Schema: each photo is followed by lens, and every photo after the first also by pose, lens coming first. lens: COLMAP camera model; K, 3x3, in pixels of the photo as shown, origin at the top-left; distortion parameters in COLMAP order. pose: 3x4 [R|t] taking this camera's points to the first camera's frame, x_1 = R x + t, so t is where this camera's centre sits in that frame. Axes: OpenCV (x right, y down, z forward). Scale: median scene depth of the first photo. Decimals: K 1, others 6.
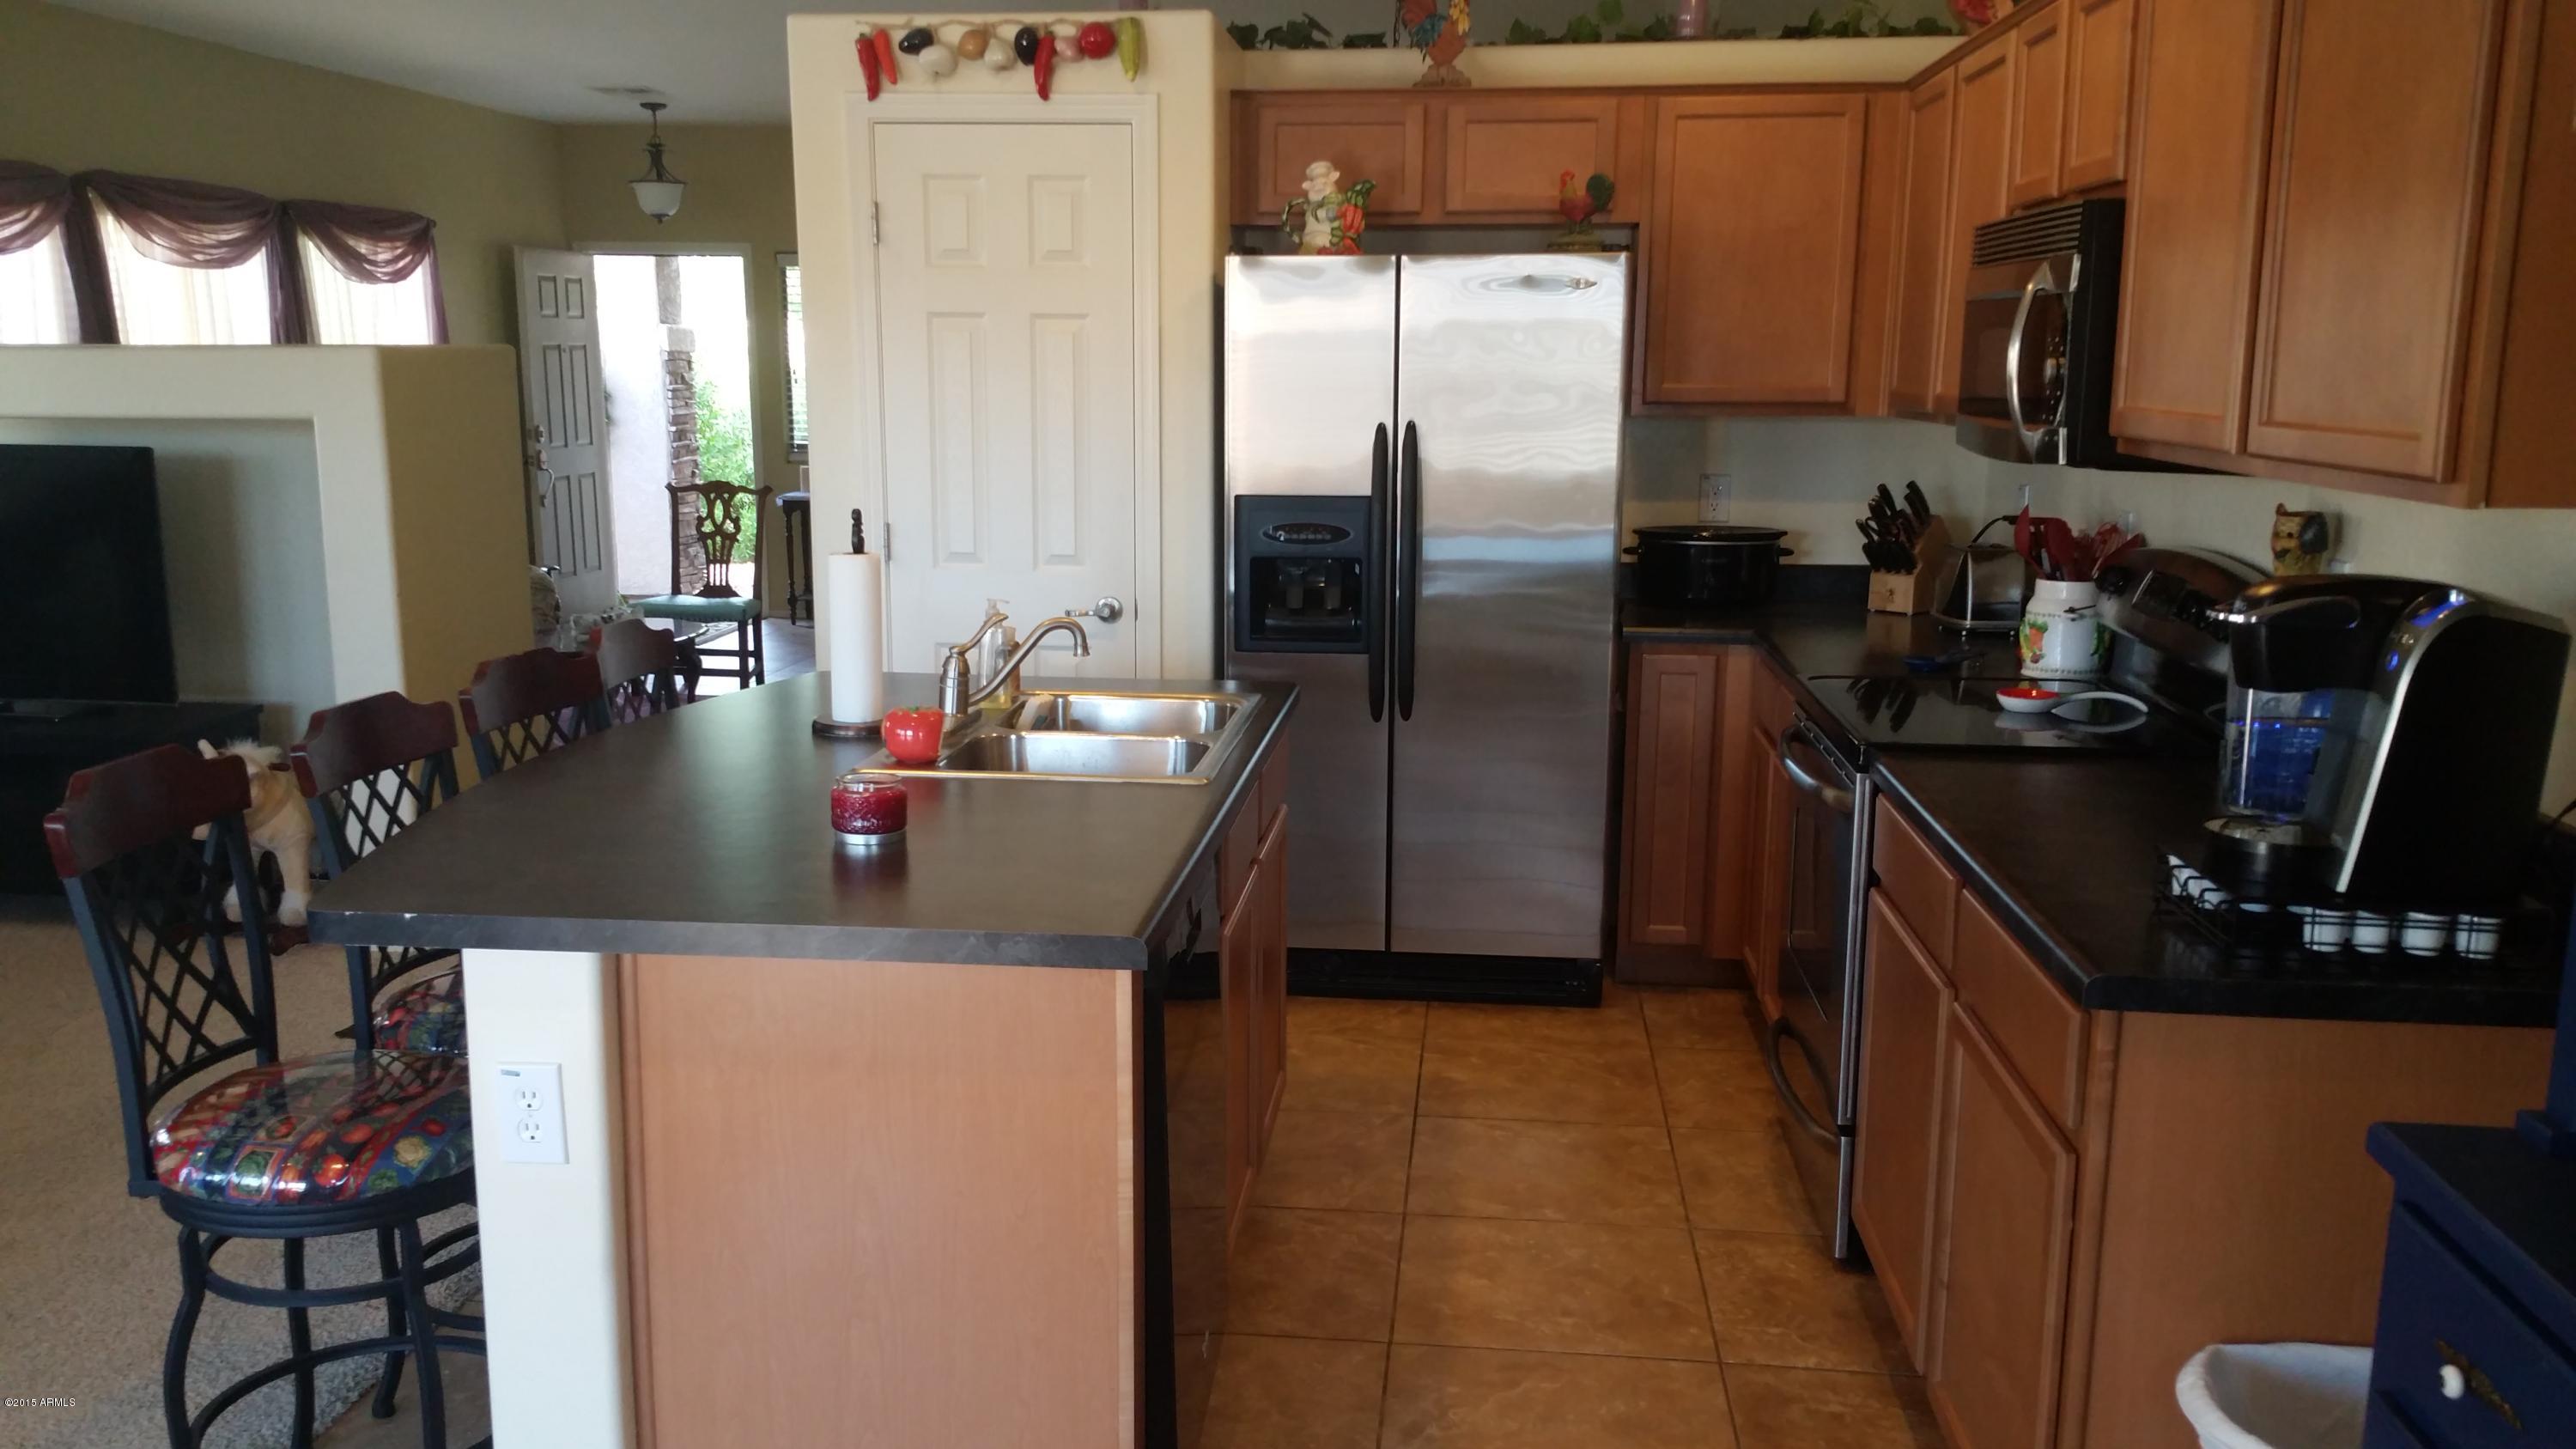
lens RADIAL K [[2090.8, 0, 1304.1], [0, 2090.8, 781.9], [0, 0, 1]] dist [0.168308, -0.376392]
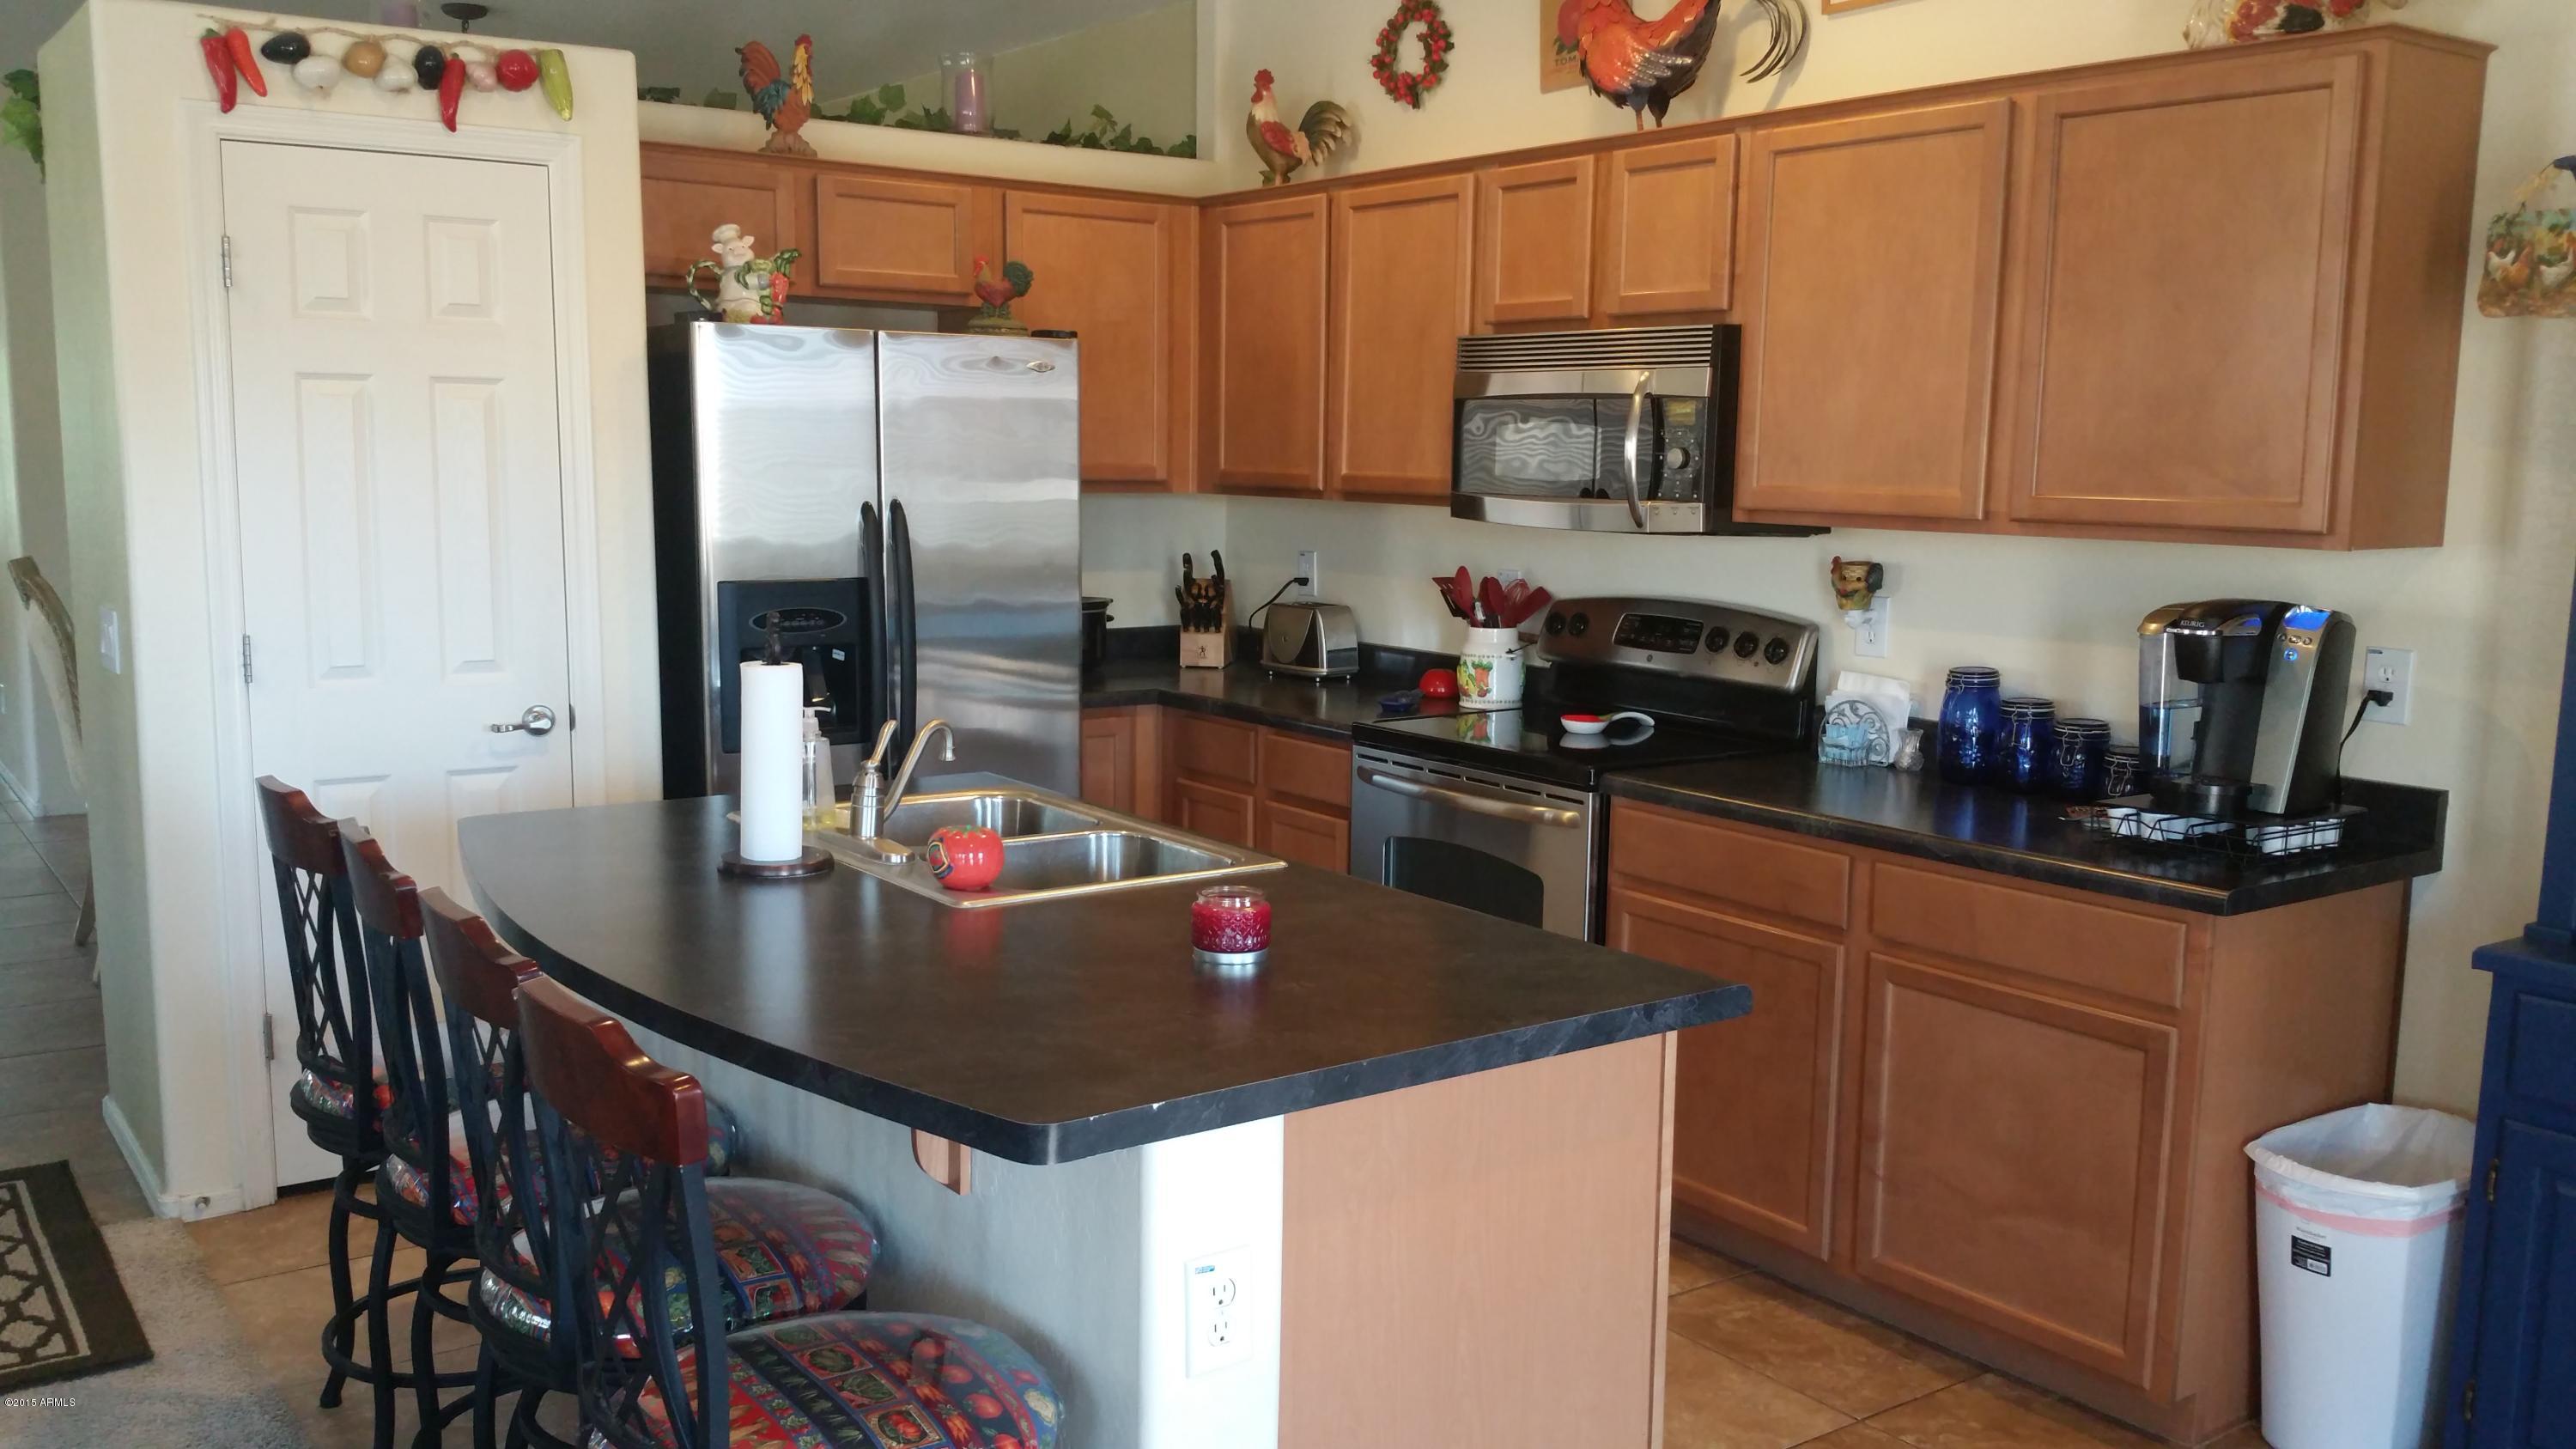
lens RADIAL K [[2102.0, 0, 1289.9], [0, 2102.0, 743.9], [0, 0, 1]] dist [0.166400, -0.334037]
pose [[0.747198, -0.089842, 0.658500, -0.451882], [0.121365, 0.992605, -0.002287, -0.034431], [-0.653426, 0.081628, 0.752577, 0.150707]]
